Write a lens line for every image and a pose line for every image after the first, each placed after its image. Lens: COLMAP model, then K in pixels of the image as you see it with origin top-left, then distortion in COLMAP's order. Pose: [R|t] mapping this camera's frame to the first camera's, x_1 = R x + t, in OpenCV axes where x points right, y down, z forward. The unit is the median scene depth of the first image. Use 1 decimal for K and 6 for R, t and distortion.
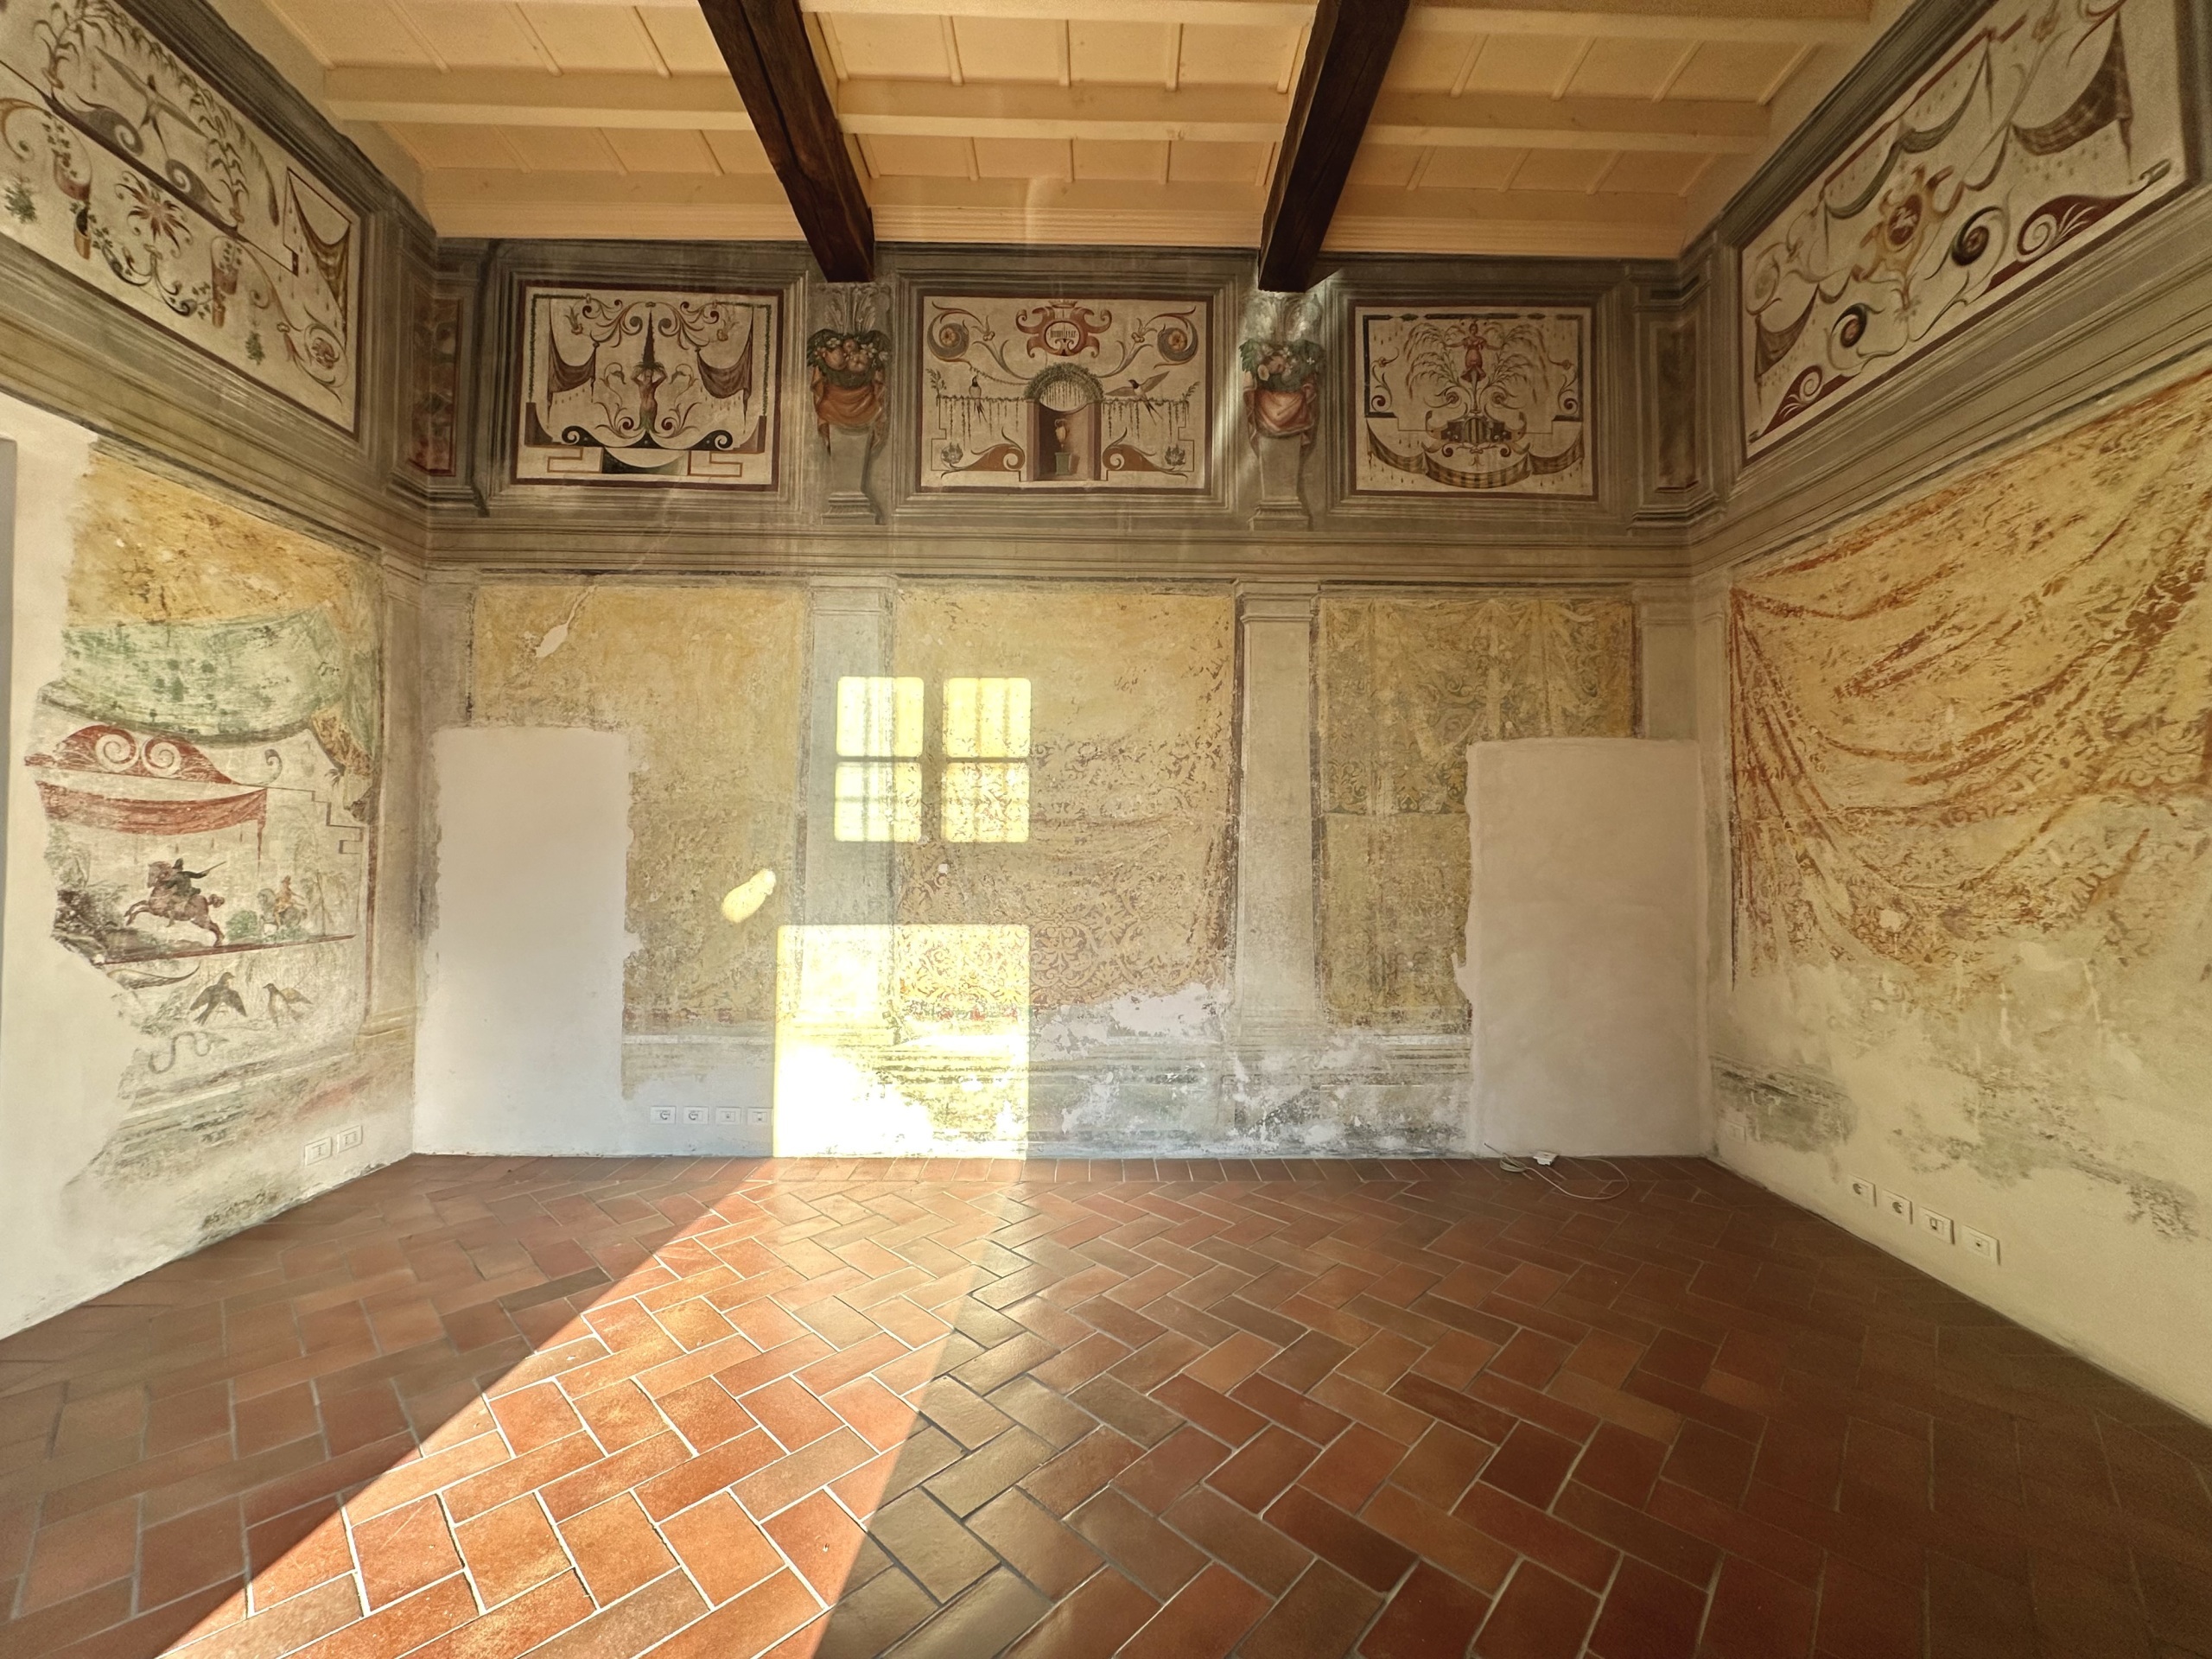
lens RADIAL K [[876.3, 0, 1108.5], [0, 876.3, 829.3], [0, 0, 1]] dist [-0.002517, 0.000601]
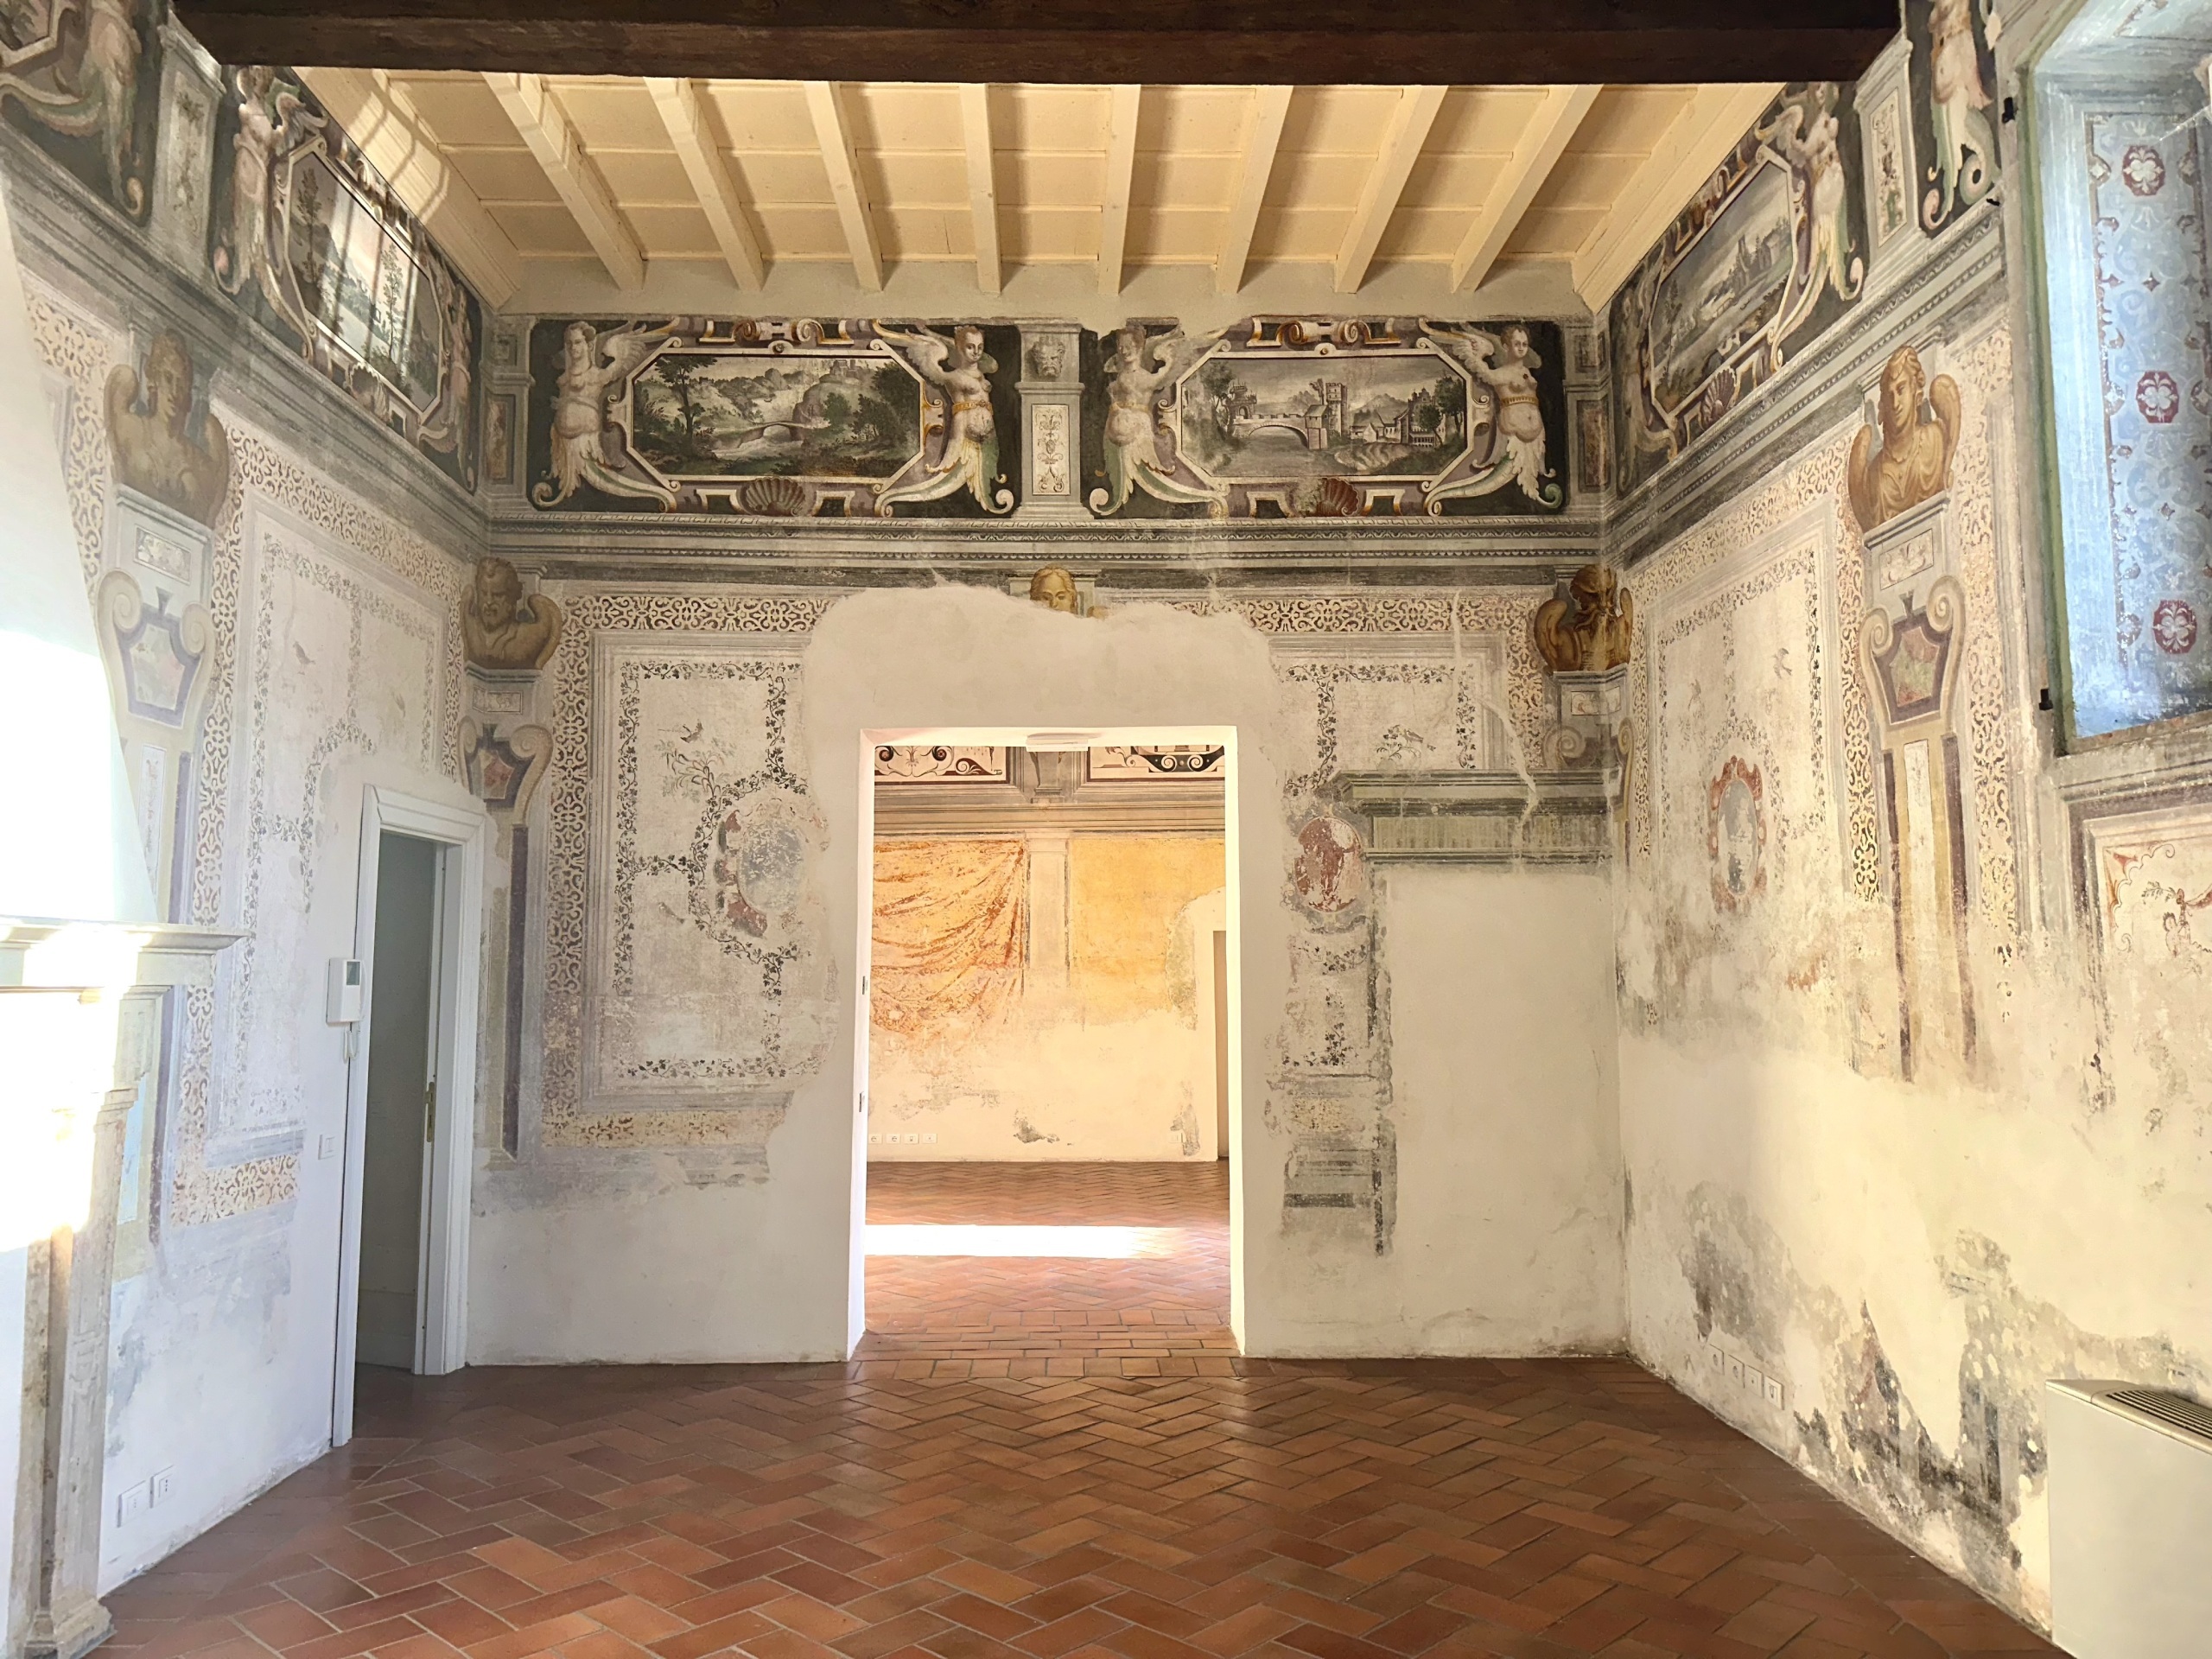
lens RADIAL K [[1541.4, 0, 1092.3], [0, 1541.4, 822.7], [0, 0, 1]] dist [0.061083, -0.069699]
pose [[-0.005945, 0.088029, 0.996100, -2.502219], [-0.022668, 0.995850, -0.088142, -0.043142], [-0.999725, -0.023104, -0.003924, 0.381943]]
